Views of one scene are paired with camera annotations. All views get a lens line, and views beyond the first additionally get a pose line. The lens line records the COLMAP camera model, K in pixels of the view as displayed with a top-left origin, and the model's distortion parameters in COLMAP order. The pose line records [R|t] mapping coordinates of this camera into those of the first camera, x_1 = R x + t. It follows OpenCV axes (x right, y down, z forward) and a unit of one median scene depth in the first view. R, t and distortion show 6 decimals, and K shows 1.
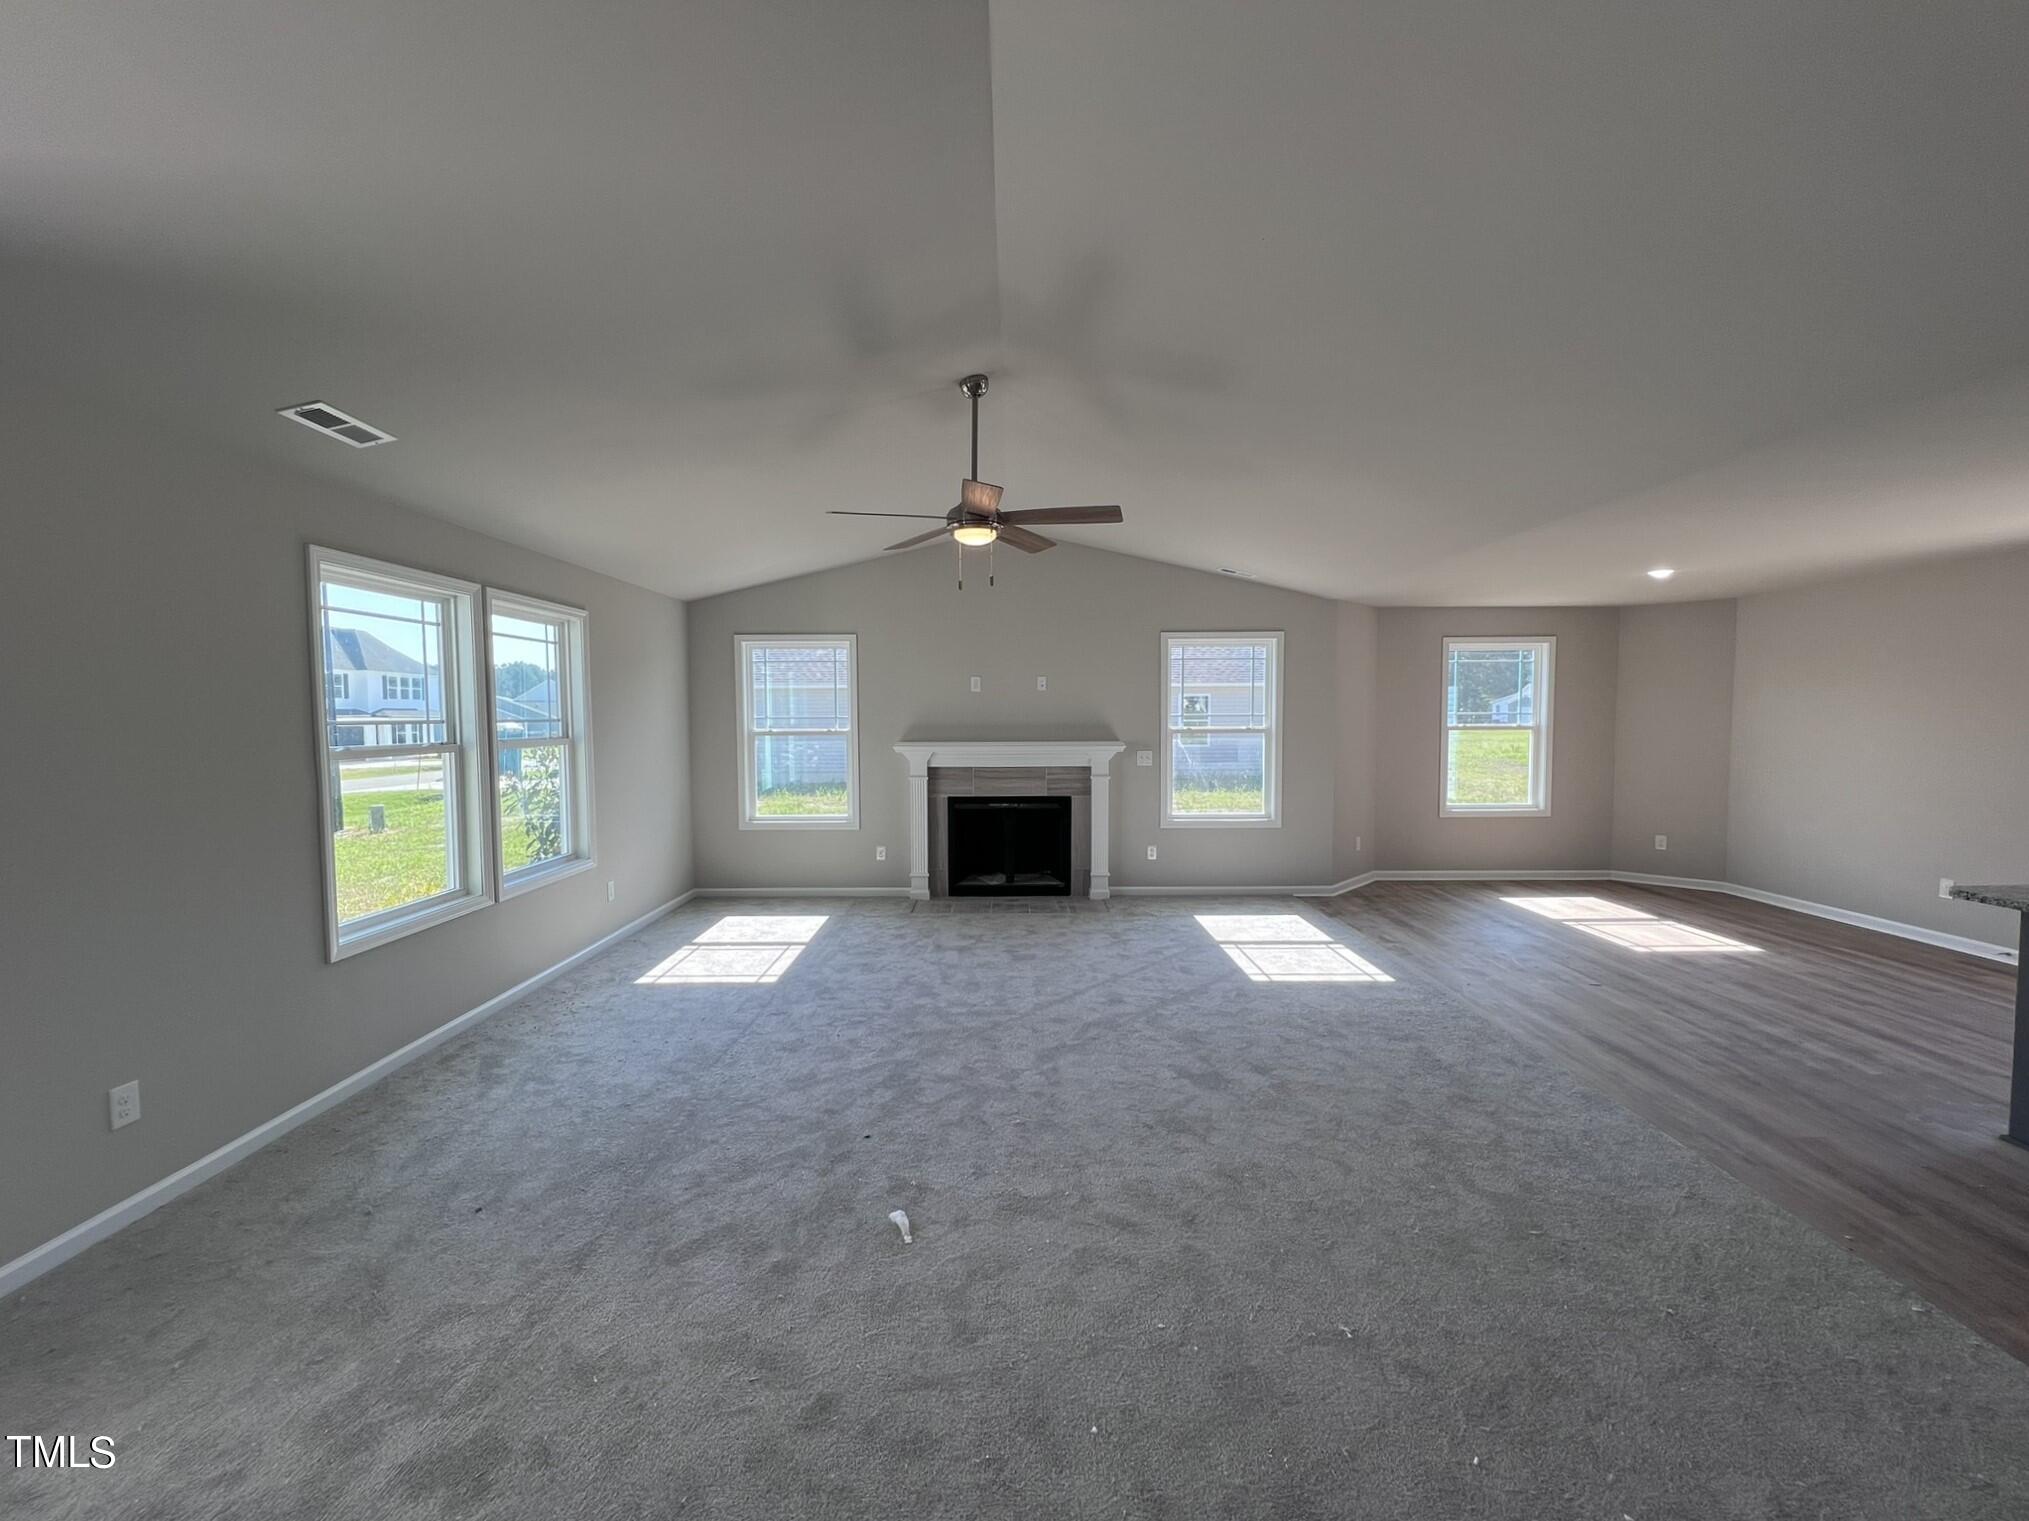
lens RADIAL K [[822.8, 0, 1014.5], [0, 822.8, 760.5], [0, 0, 1]] dist [-0.000069, 0.000145]
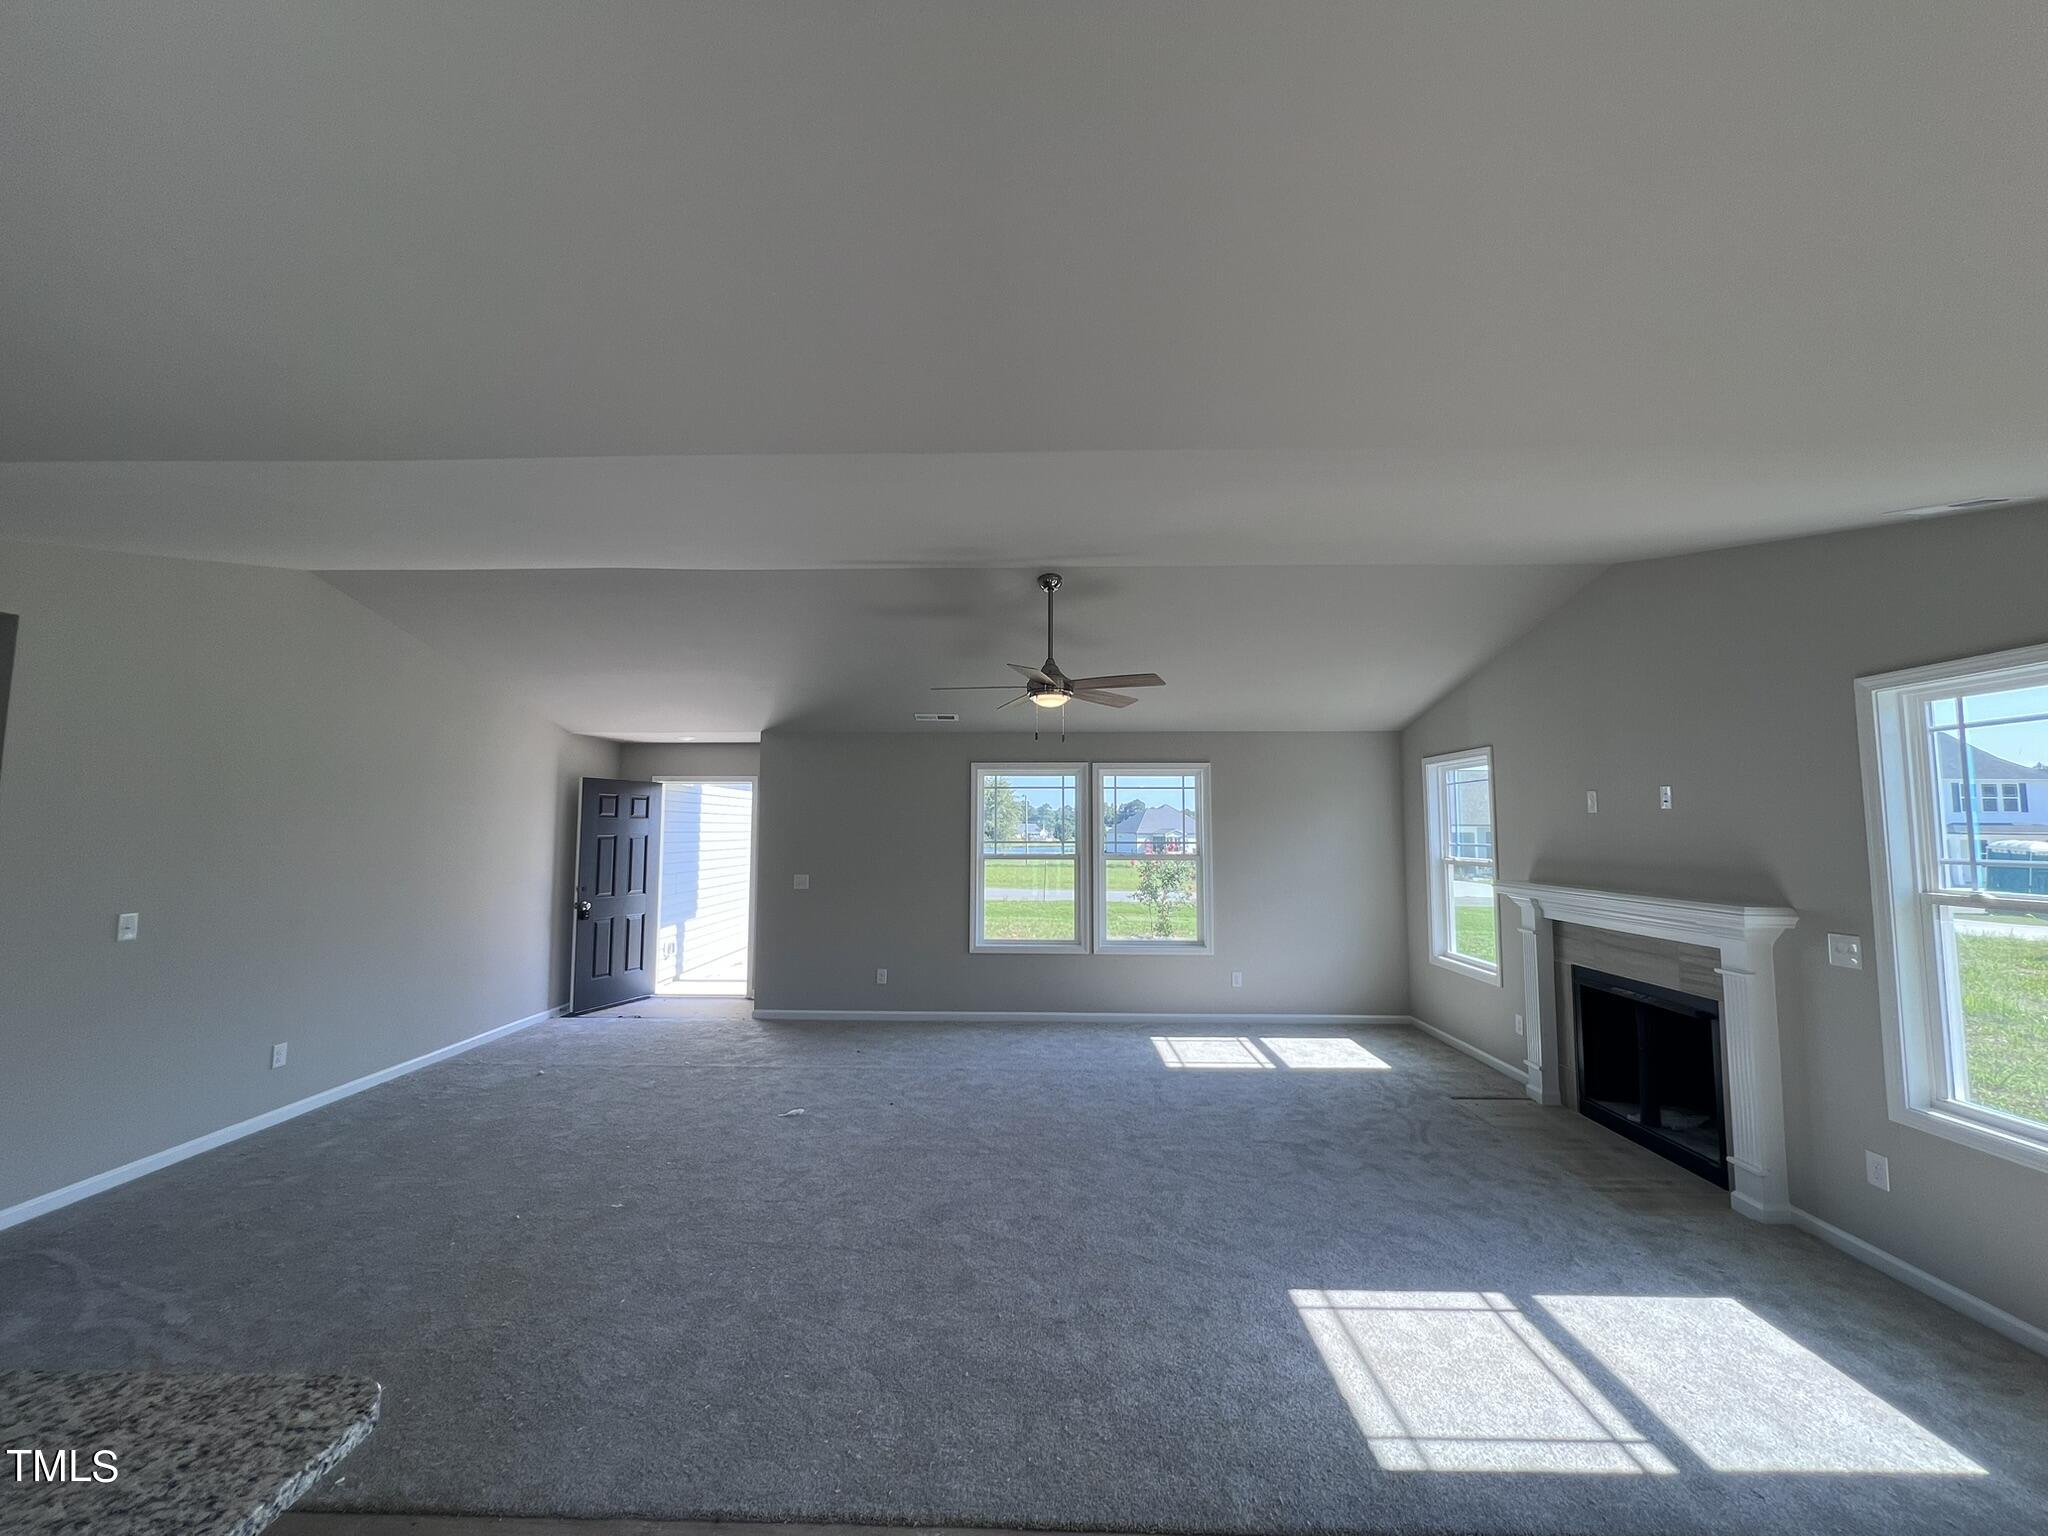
lens RADIAL K [[831.0, 0, 1024.0], [0, 831.0, 768.0], [0, 0, 1]] dist [0.002005, 0.000281]
pose [[-0.023178, -0.068570, -0.997377, 0.868067], [-0.058658, 0.996020, -0.067114, -0.063191], [0.998009, 0.056948, -0.027108, 0.736999]]
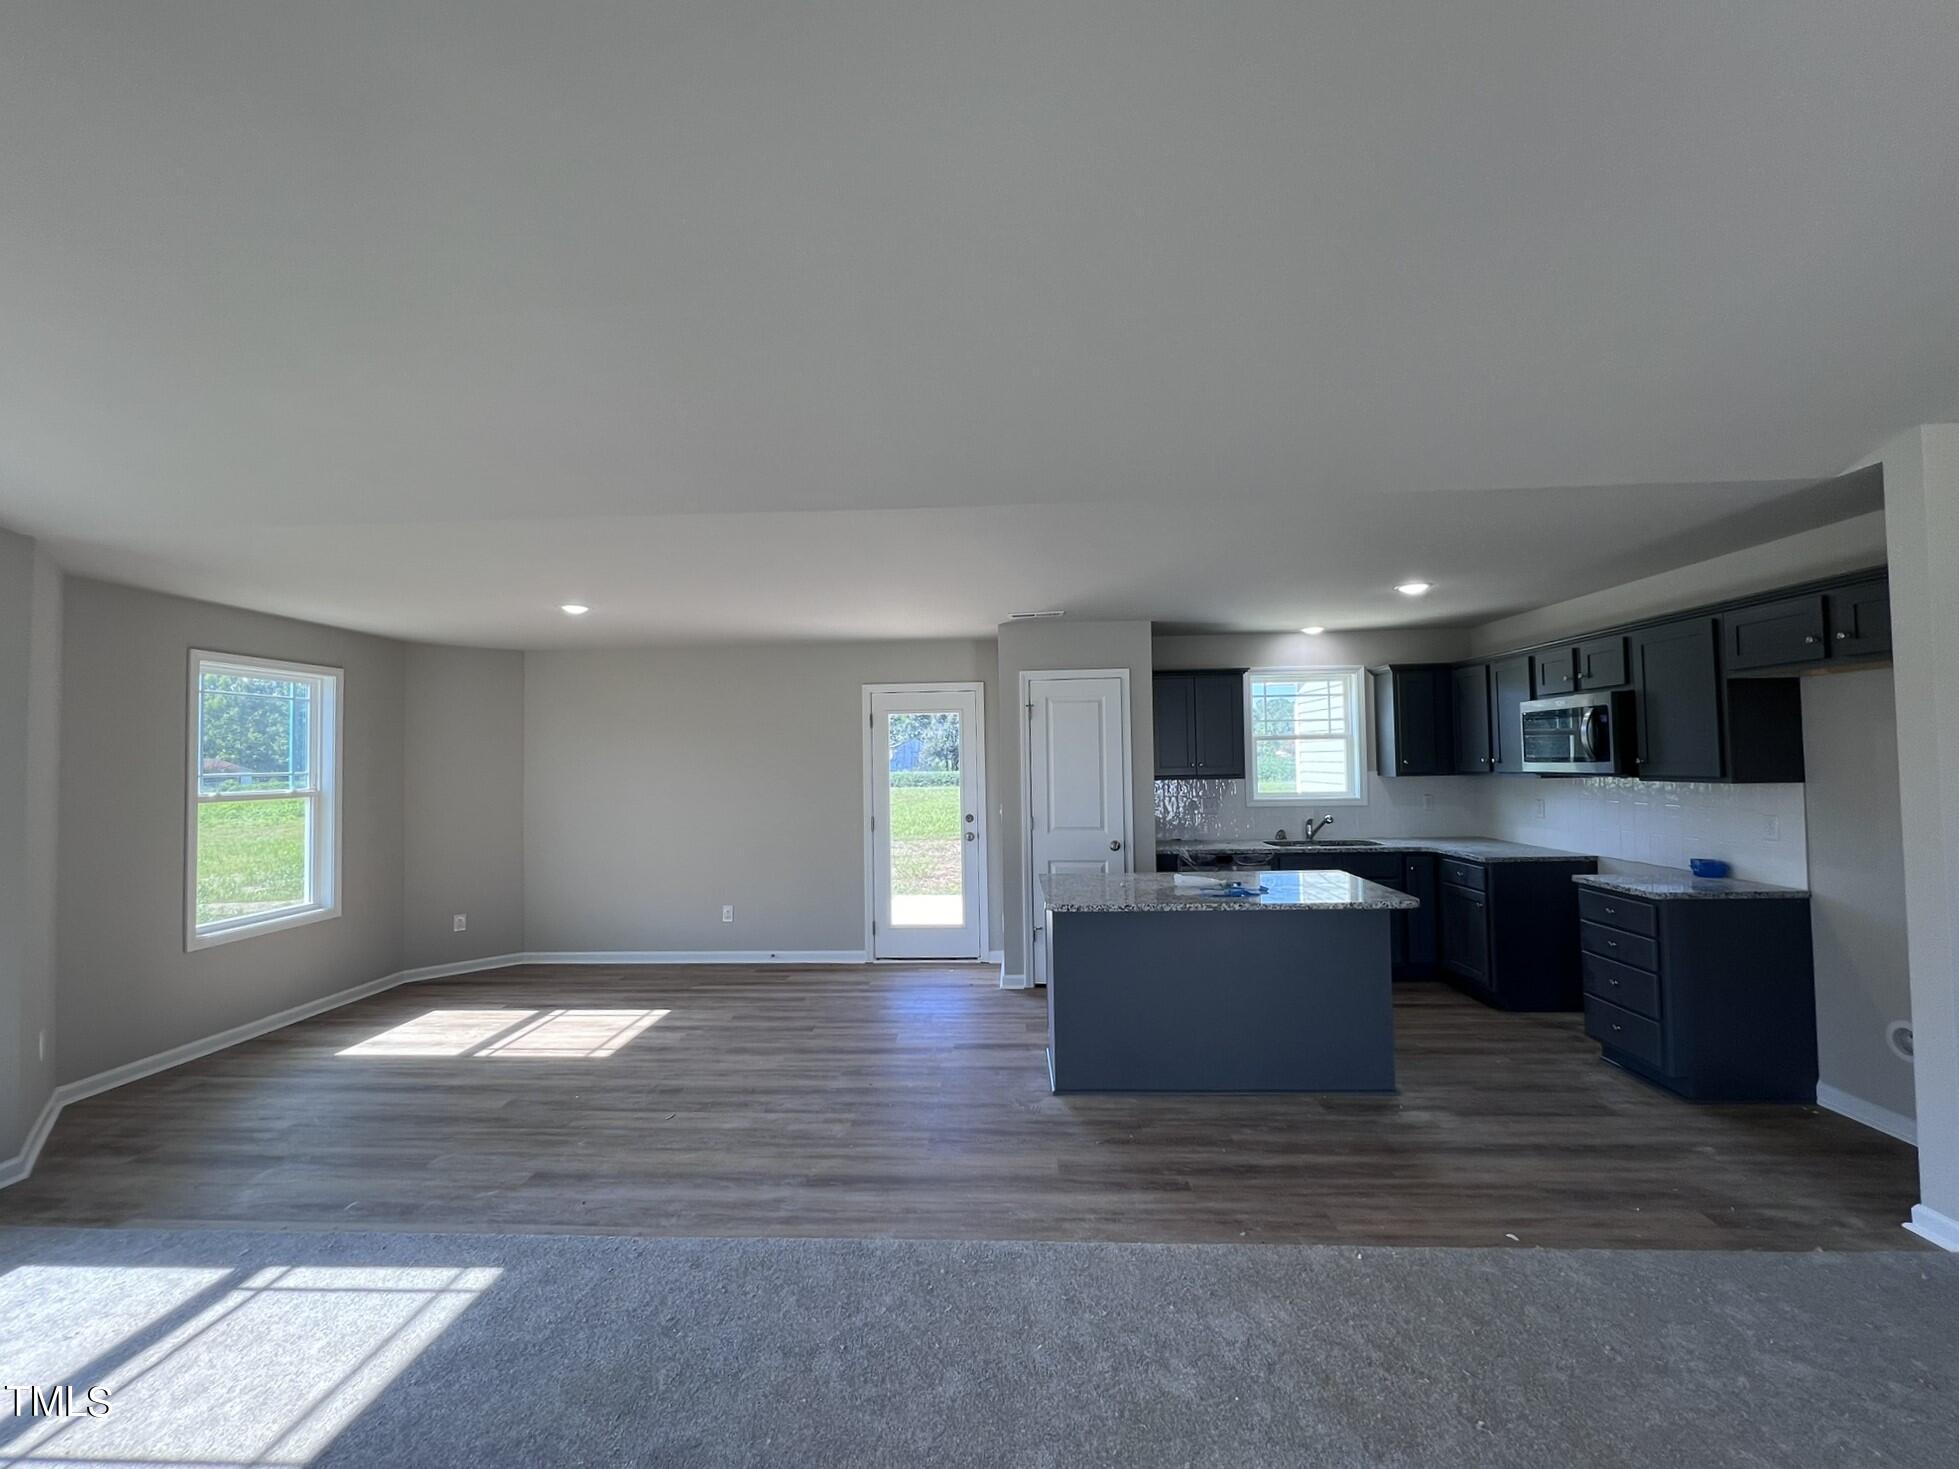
lens RADIAL K [[823.0, 0, 979.5], [0, 823.0, 734.5], [0, 0, 1]] dist [-0.001446, 0.000063]
pose [[0.052171, 0.036851, 0.997958, -0.063059], [0.070448, 0.996693, -0.040487, -0.033145], [-0.996150, 0.072417, 0.049402, 0.592578]]
